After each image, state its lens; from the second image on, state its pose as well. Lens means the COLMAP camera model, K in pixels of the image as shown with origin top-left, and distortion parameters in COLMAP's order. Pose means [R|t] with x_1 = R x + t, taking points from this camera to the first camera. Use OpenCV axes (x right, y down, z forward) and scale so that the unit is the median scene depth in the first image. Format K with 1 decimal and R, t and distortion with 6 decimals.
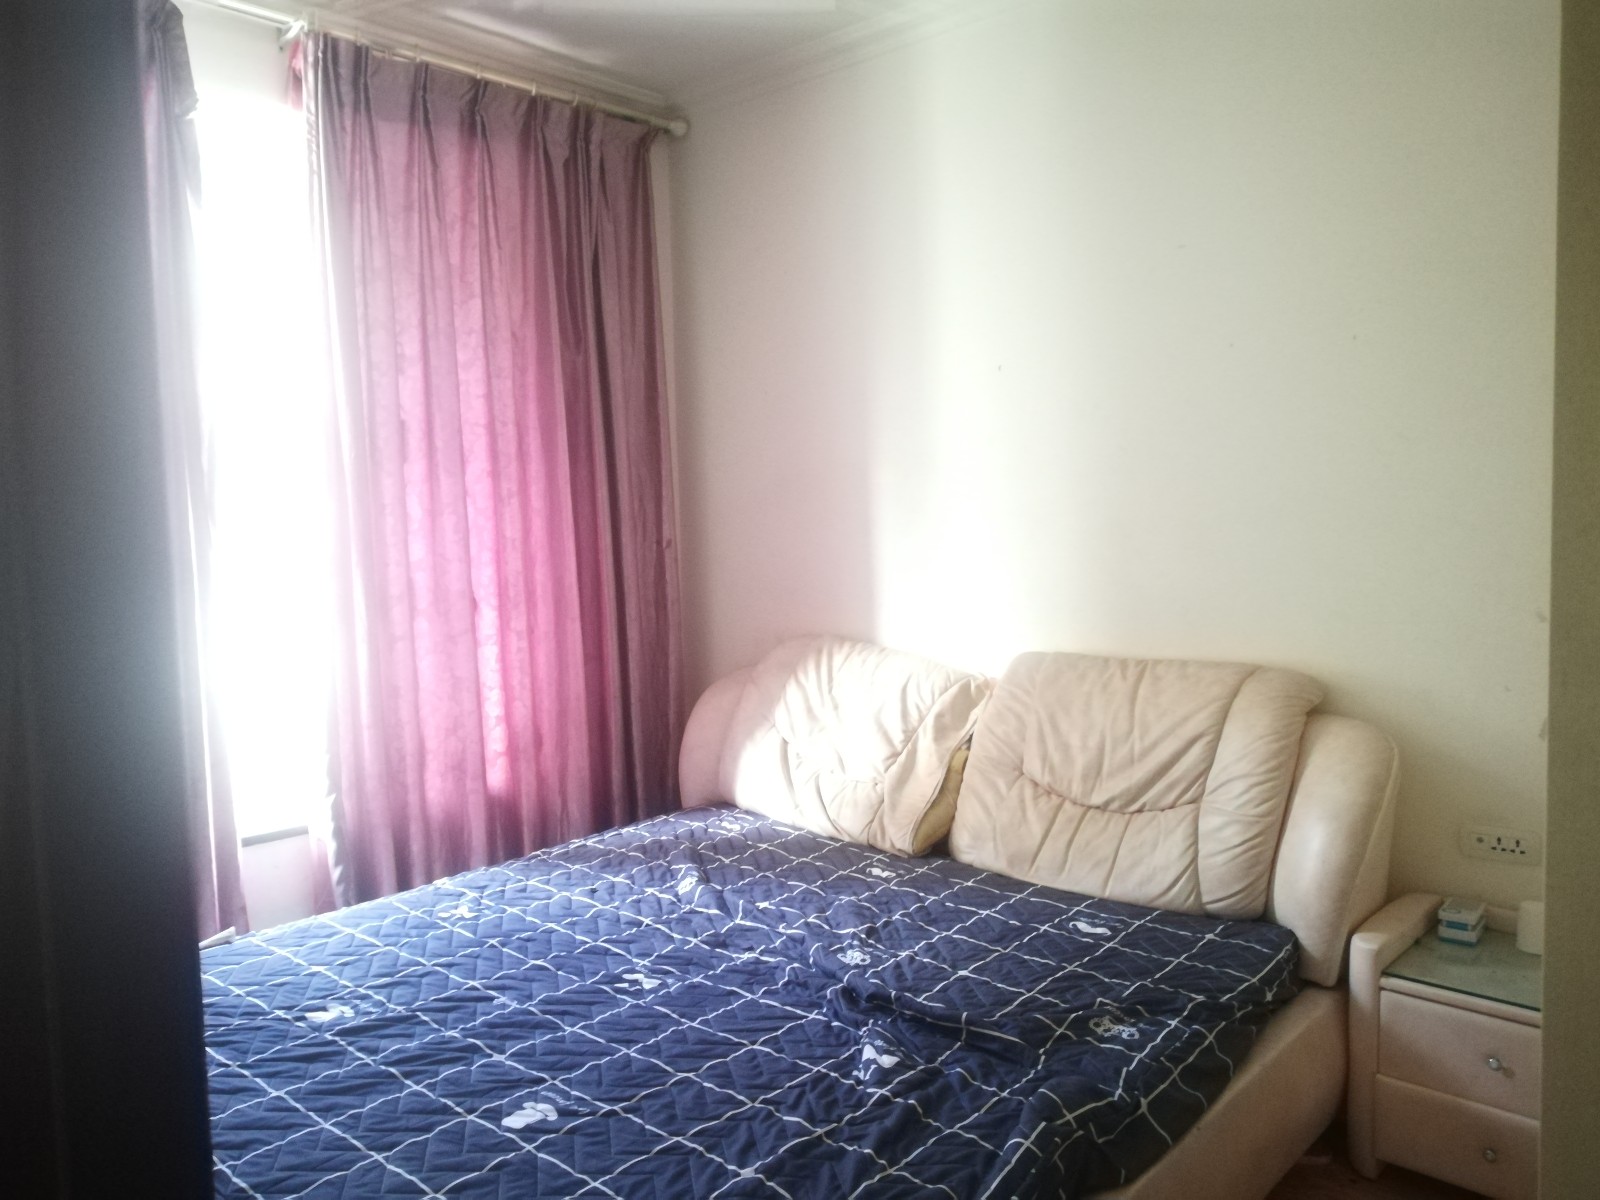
lens RADIAL K [[1197.9, 0, 797.7], [0, 1197.9, 608.6], [0, 0, 1]] dist [0.042742, -0.061201]
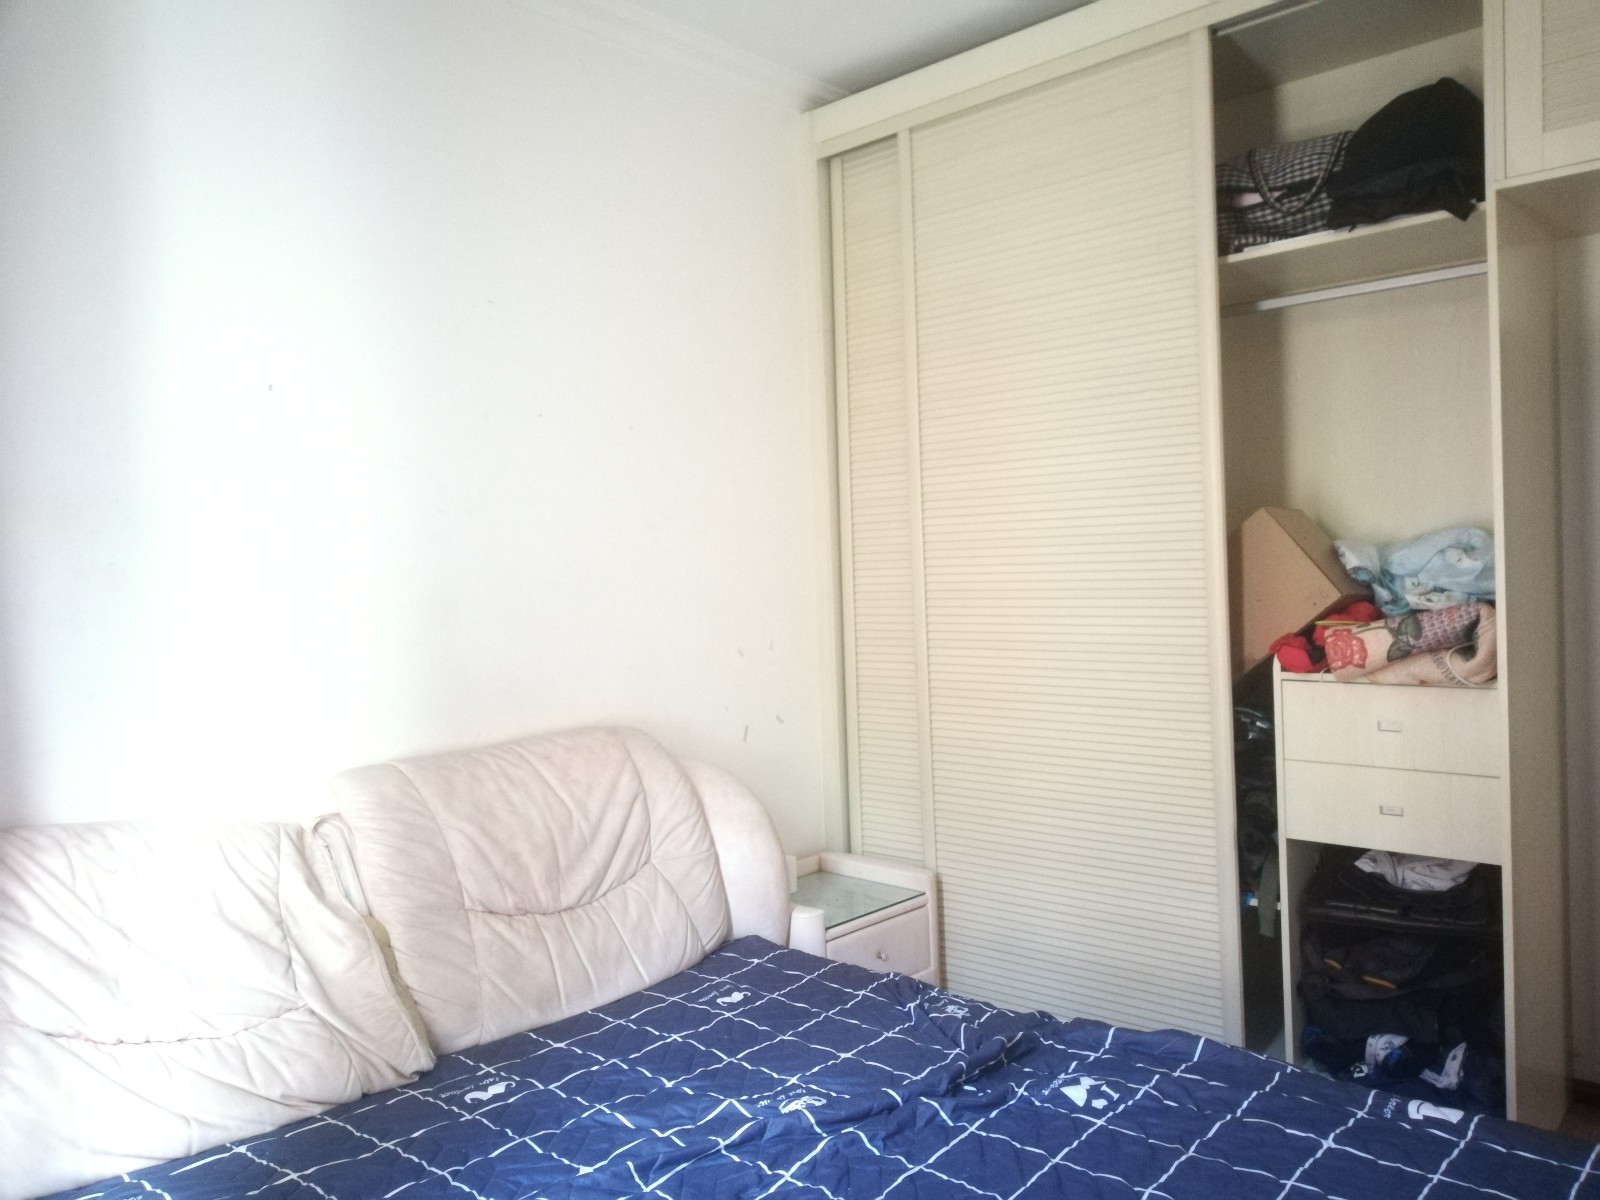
lens RADIAL K [[1197.9, 0, 794.7], [0, 1197.9, 591.0], [0, 0, 1]] dist [0.042742, -0.061201]
pose [[-0.013645, 0.005152, 0.999894, -0.640262], [0.118151, 0.992989, -0.003504, -0.044441], [-0.992902, 0.118091, -0.014158, 0.812422]]
